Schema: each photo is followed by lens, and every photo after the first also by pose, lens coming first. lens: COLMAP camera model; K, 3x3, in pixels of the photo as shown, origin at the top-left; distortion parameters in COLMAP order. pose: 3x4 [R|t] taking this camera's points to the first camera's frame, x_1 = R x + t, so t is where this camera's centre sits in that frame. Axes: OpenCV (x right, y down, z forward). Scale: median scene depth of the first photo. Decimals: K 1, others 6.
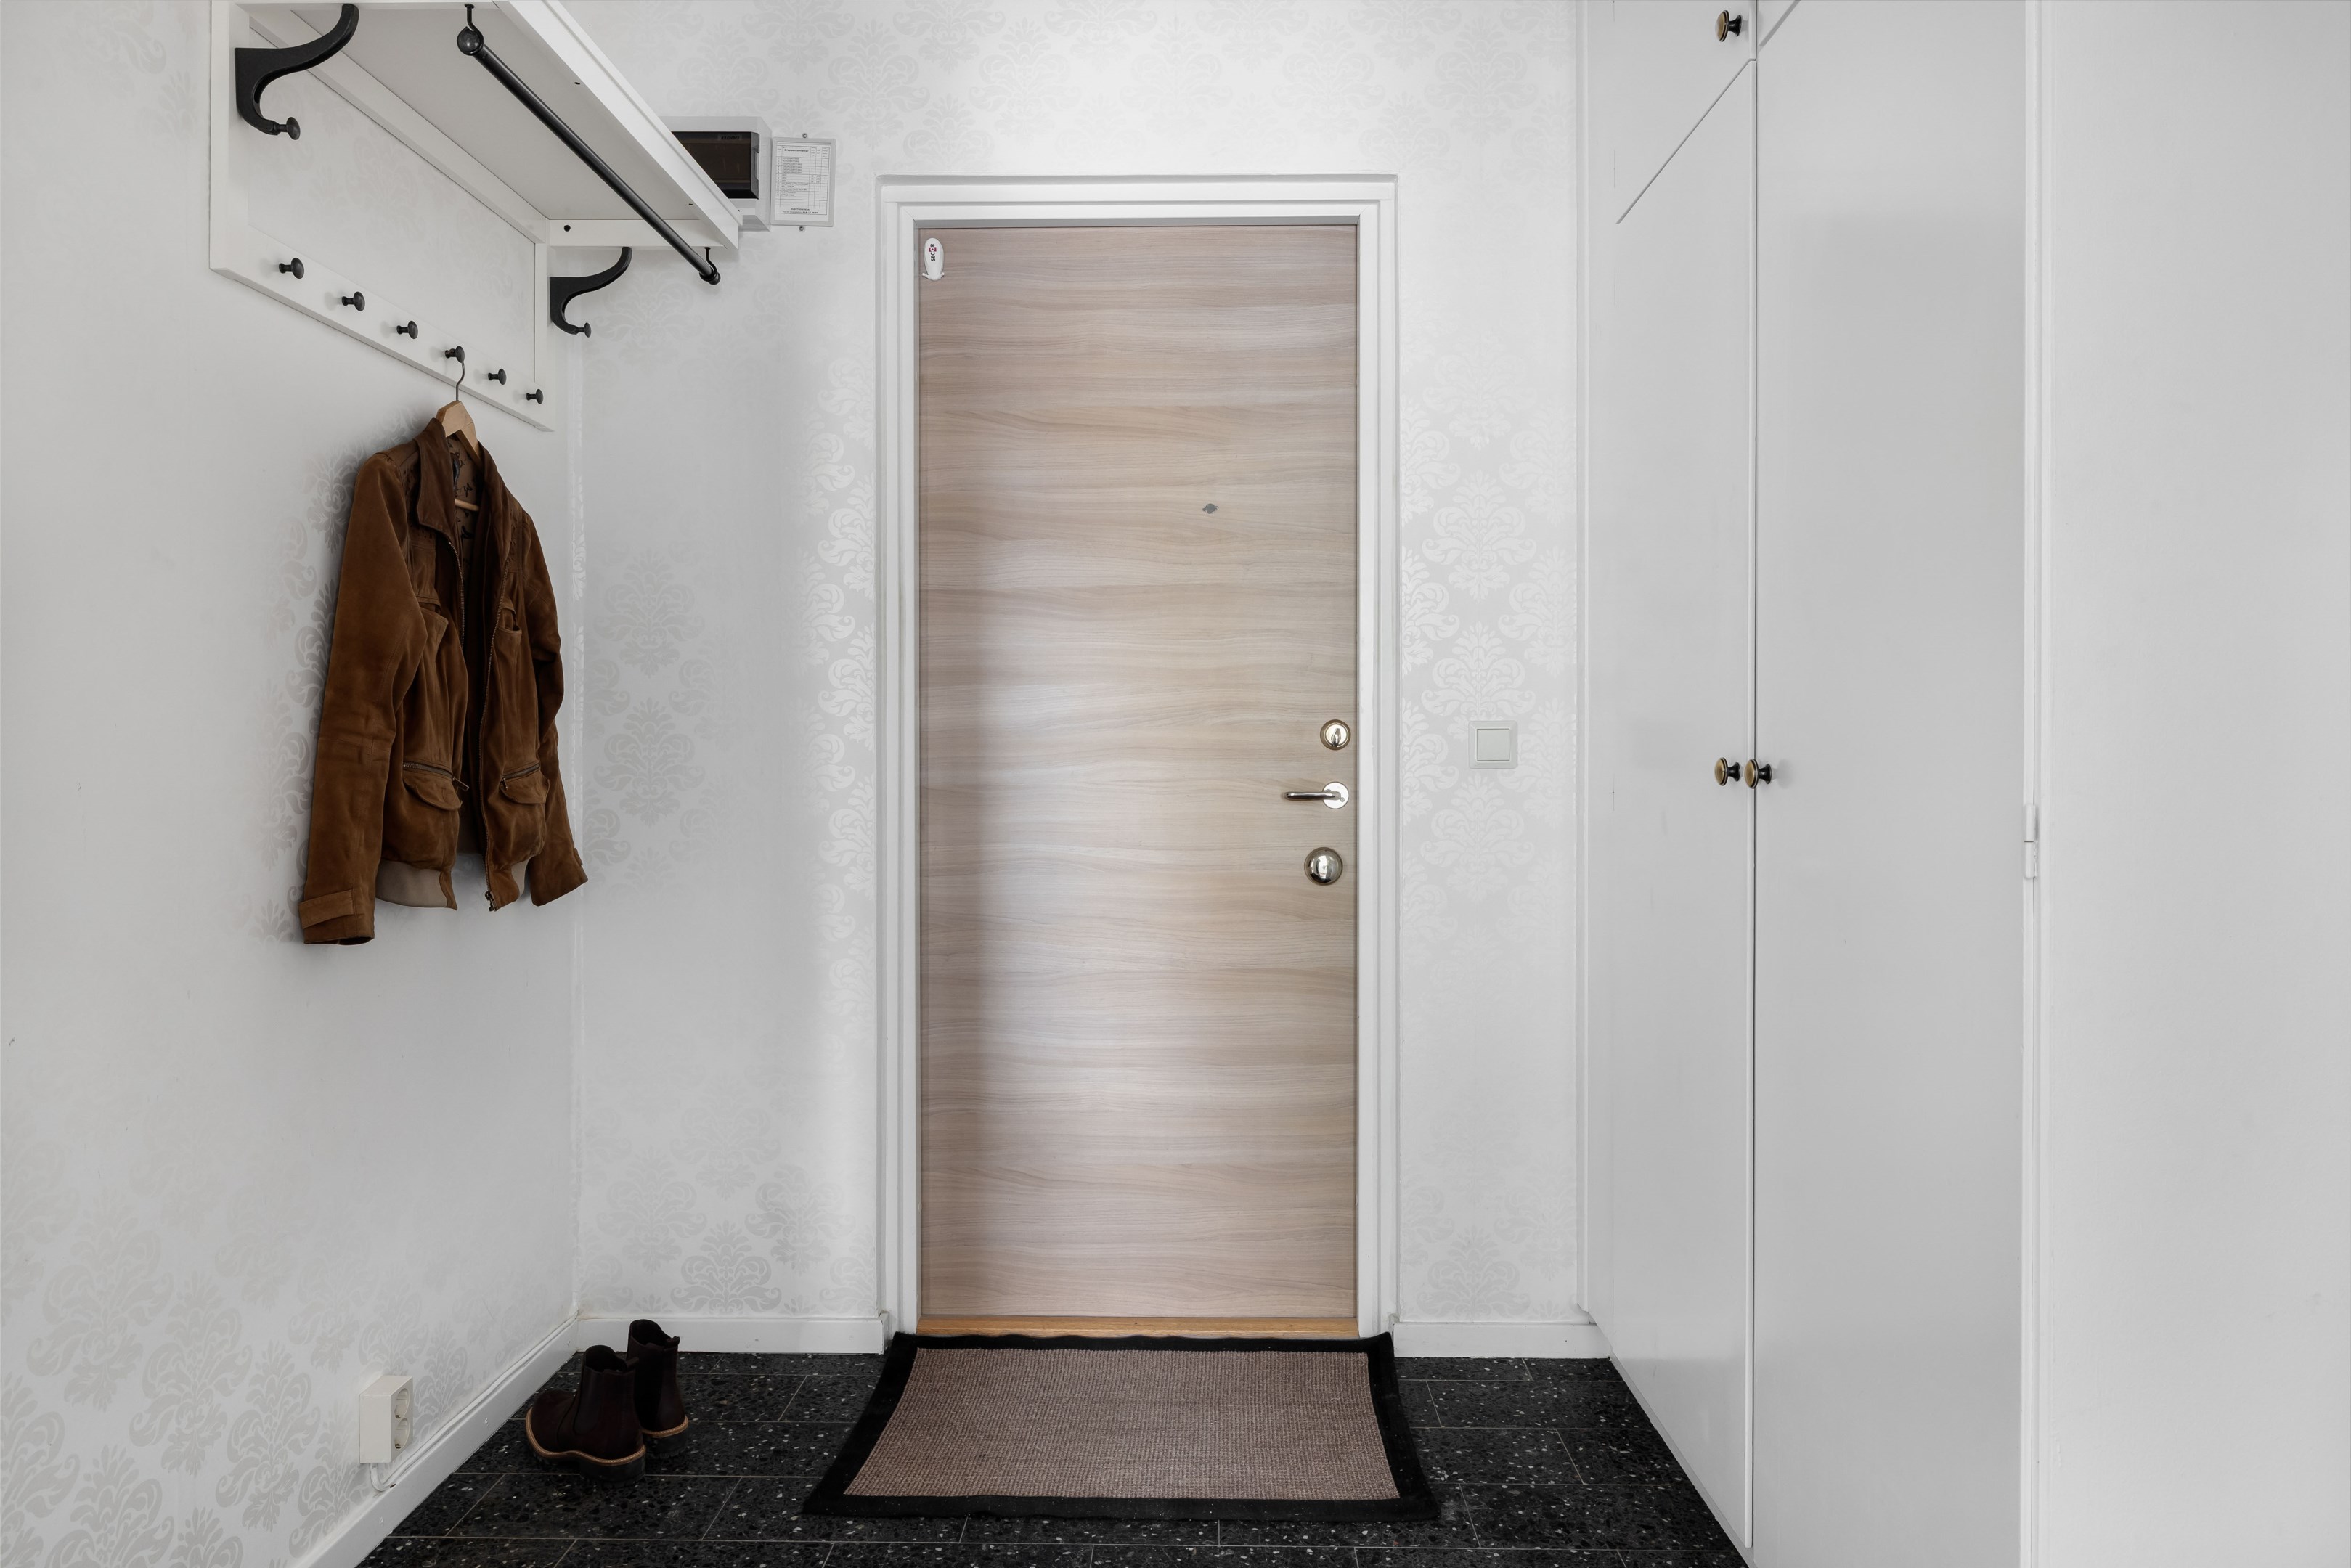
lens RADIAL K [[1520.9, 0, 1173.7], [0, 1520.9, 765.7], [0, 0, 1]] dist [-0.000581, 0.002399]
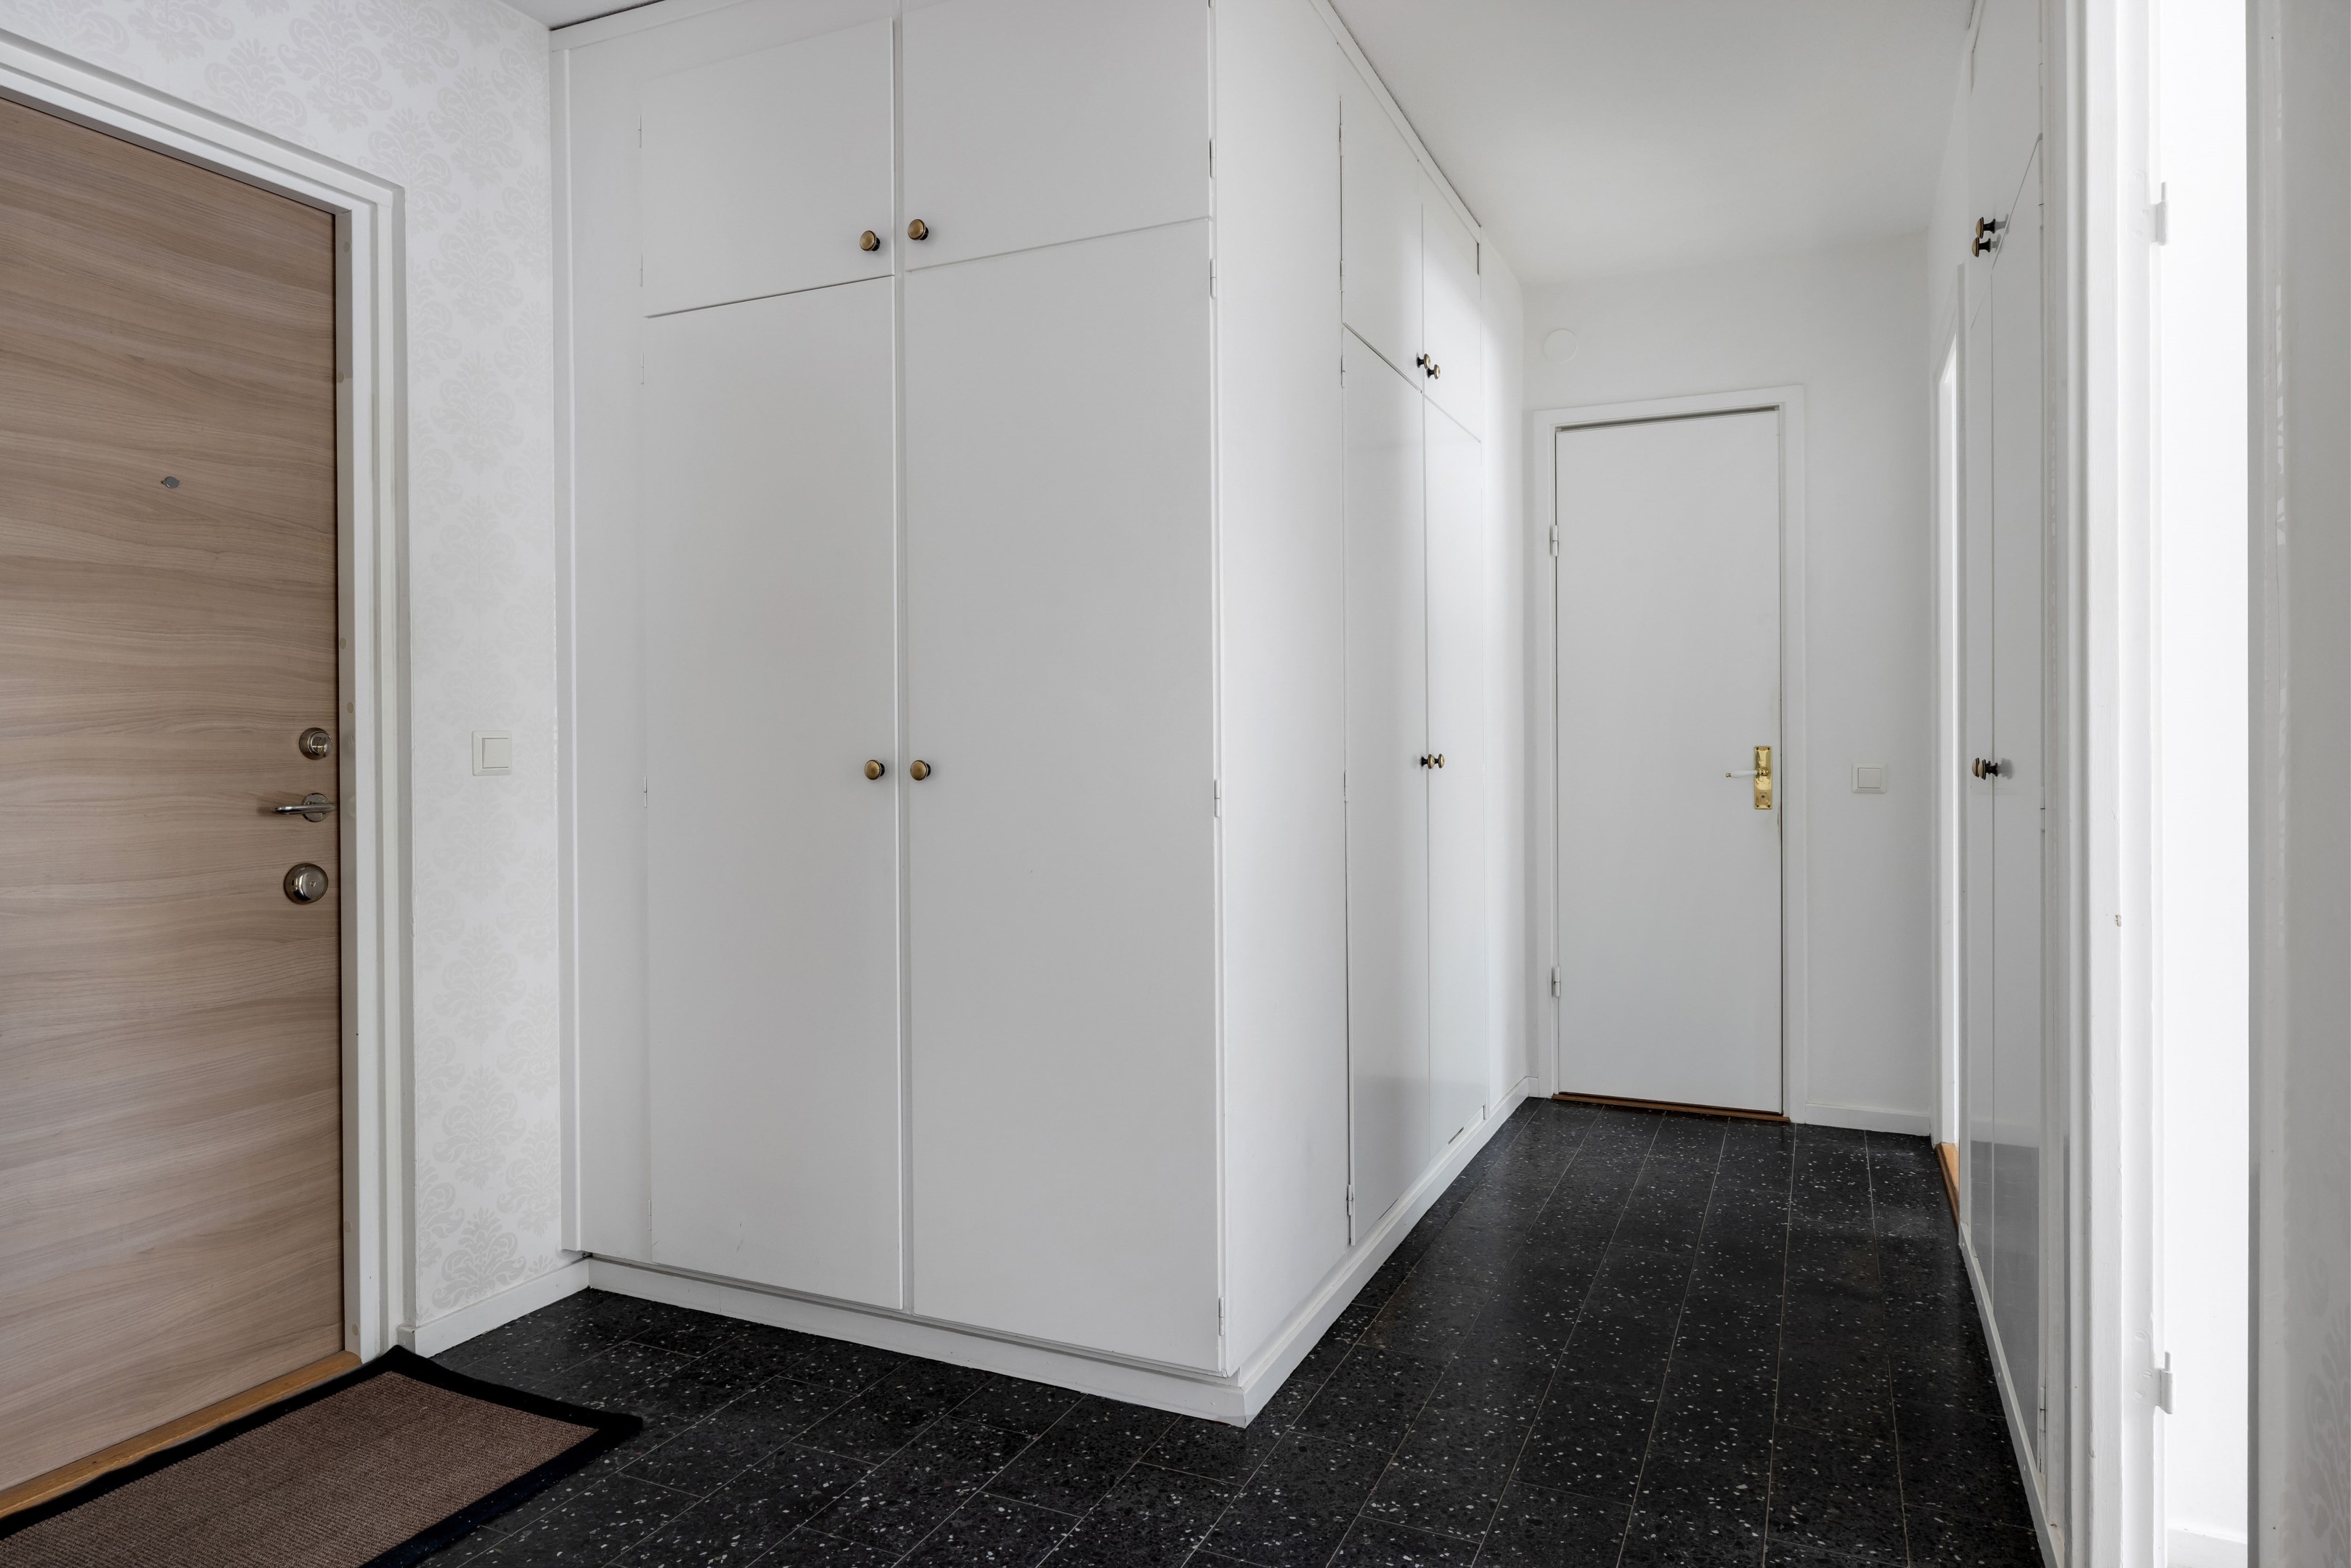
lens RADIAL K [[1520.9, 0, 1173.7], [0, 1520.9, 765.7], [0, 0, 1]] dist [-0.000581, 0.002399]
pose [[0.360859, -0.014033, 0.932515, -0.580786], [0.018917, 0.999791, 0.007725, -0.003810], [-0.932428, 0.014852, 0.361049, 0.157815]]
